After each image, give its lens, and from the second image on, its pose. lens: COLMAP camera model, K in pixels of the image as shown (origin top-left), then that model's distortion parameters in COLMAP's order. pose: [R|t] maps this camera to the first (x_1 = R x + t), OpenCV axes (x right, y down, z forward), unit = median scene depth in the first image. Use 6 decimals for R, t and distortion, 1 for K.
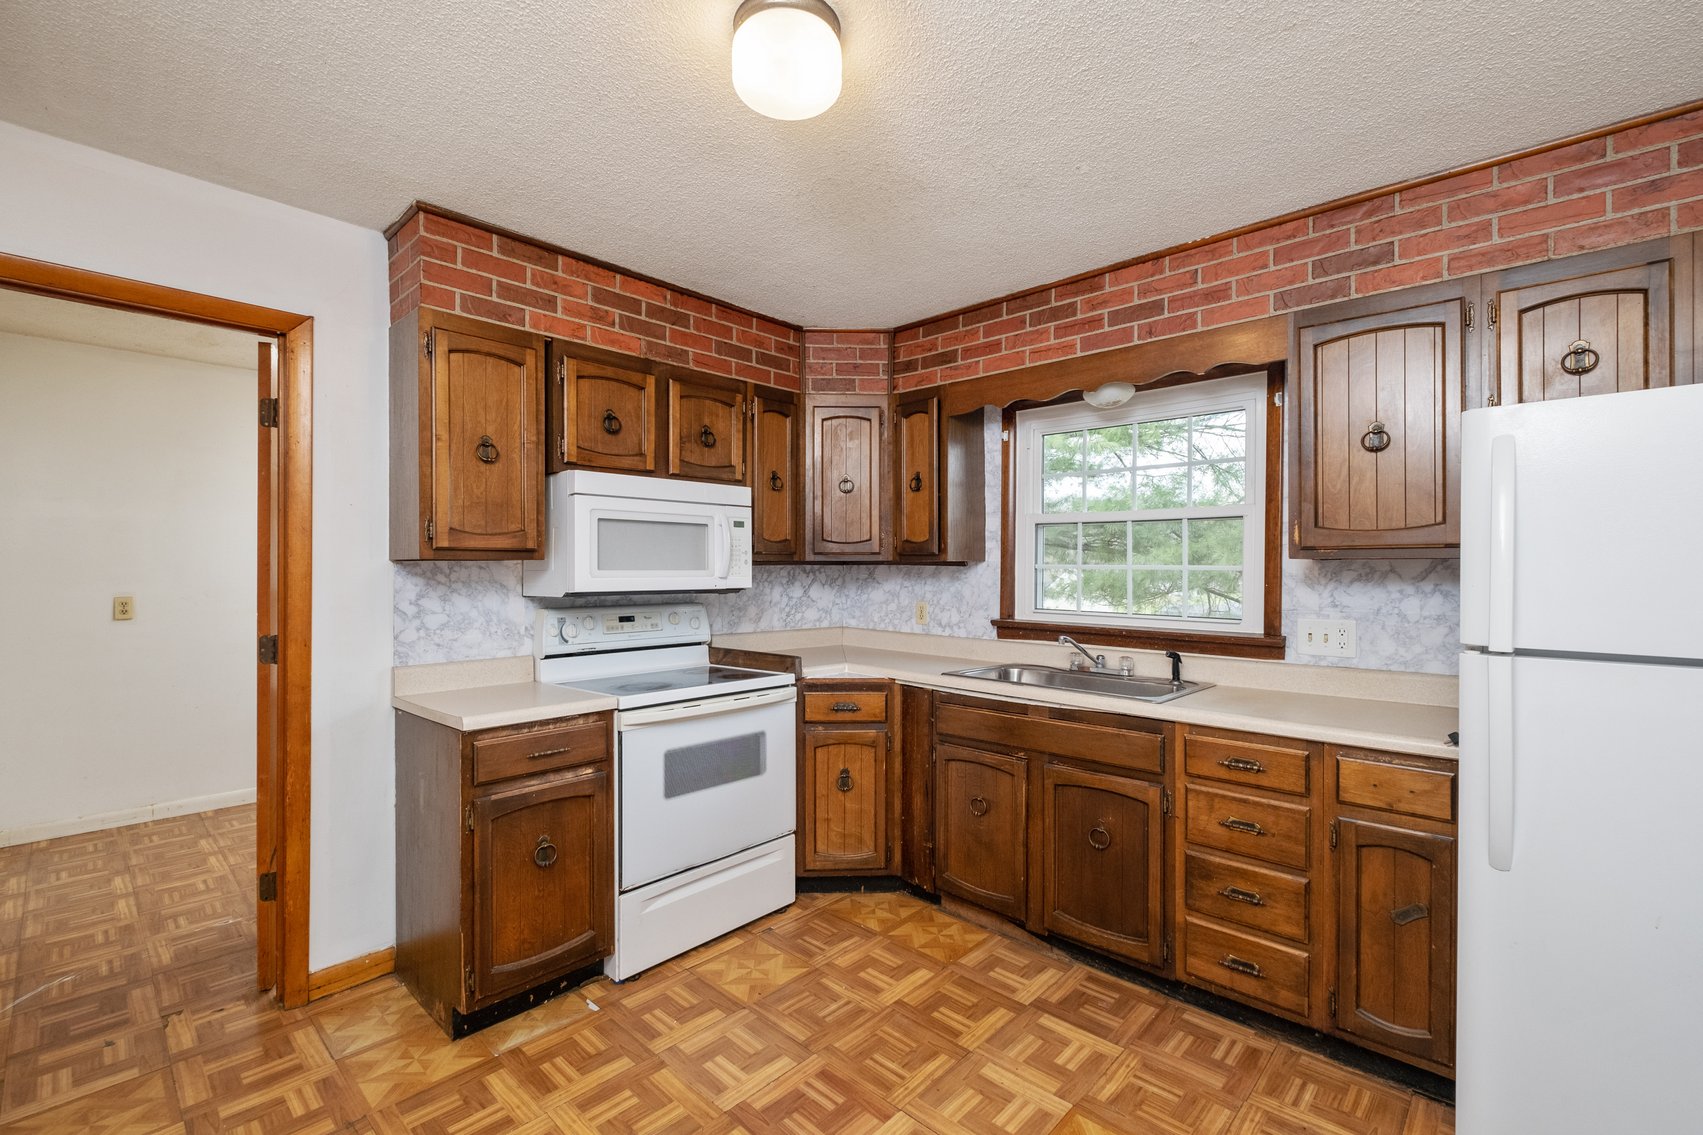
lens RADIAL K [[750.5, 0, 855.5], [0, 750.5, 562.7], [0, 0, 1]] dist [0.000861, -0.000211]
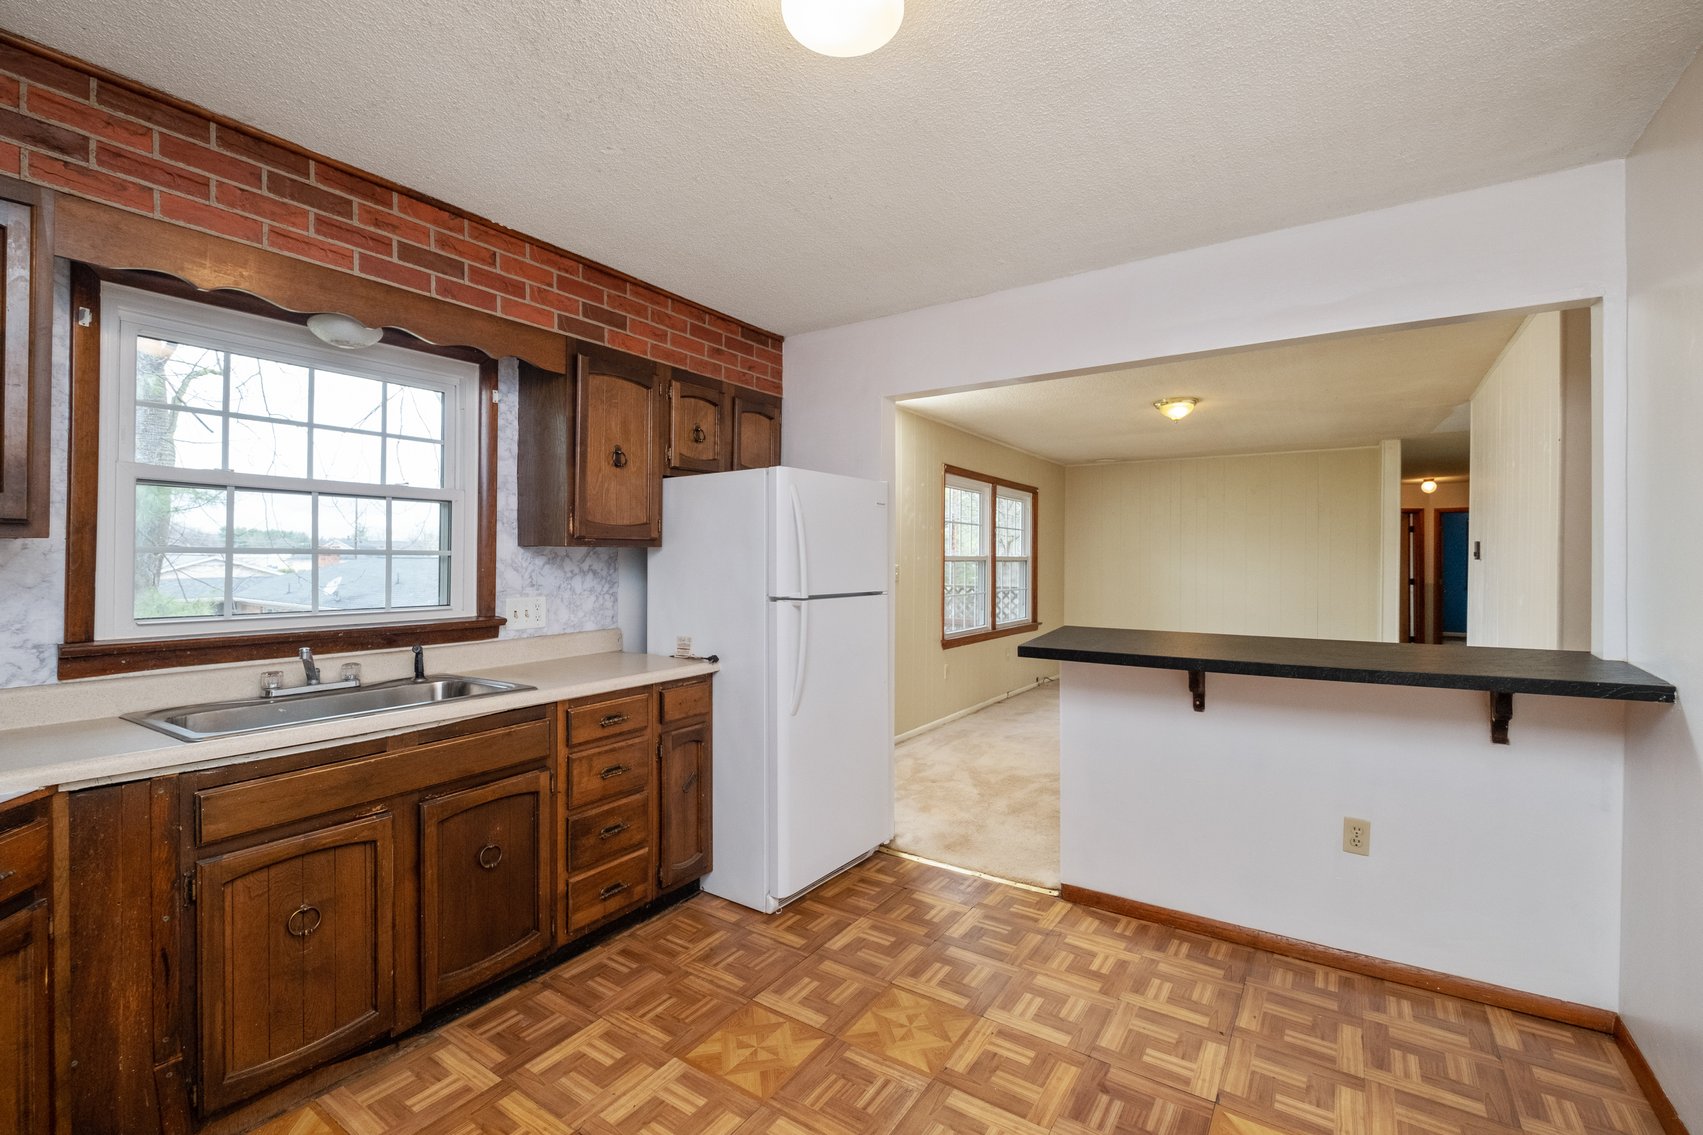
lens RADIAL K [[746.2, 0, 847.3], [0, 746.2, 553.1], [0, 0, 1]] dist [-0.000721, -0.000224]
pose [[-0.166385, 0.001384, 0.986060, -0.584806], [-0.010593, 0.999939, -0.003191, 0.005013], [-0.986004, -0.010977, -0.166360, 0.691562]]
